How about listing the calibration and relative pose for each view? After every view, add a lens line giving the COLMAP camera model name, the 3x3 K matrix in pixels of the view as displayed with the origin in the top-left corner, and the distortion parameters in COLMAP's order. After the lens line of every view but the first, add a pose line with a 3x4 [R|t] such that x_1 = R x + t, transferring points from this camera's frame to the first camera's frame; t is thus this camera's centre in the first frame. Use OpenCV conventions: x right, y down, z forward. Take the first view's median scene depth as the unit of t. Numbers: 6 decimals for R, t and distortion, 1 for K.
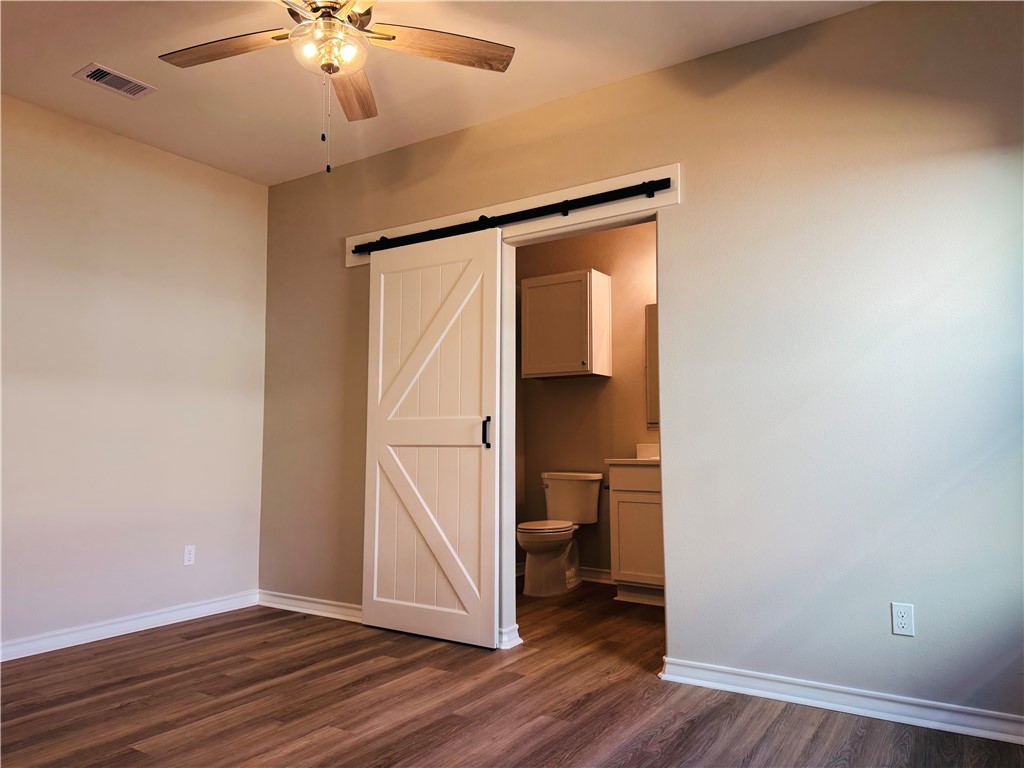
lens RADIAL K [[727.9, 0, 511.4], [0, 727.9, 383.8], [0, 0, 1]] dist [0.062792, -0.063281]
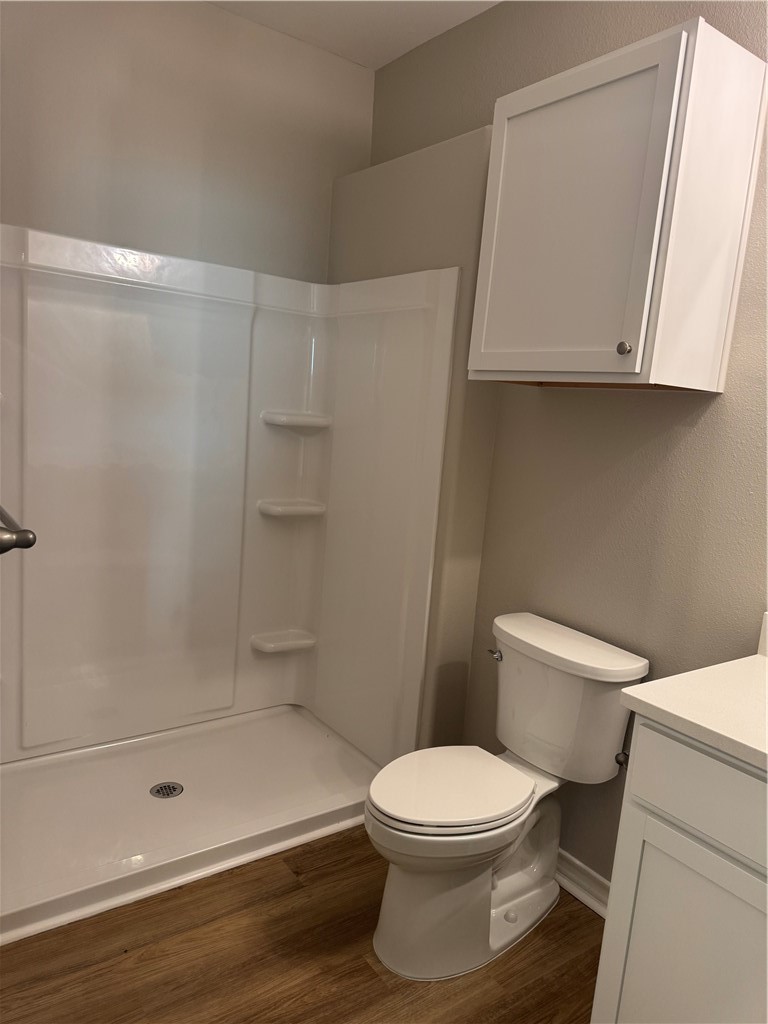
lens RADIAL K [[727.9, 0, 383.6], [0, 727.9, 510.1], [0, 0, 1]] dist [0.062792, -0.063281]
pose [[0.935356, 0.138083, -0.325641, 0.114834], [-0.074022, 0.976681, 0.201529, -0.015634], [0.345875, -0.164397, 0.923766, 0.646870]]
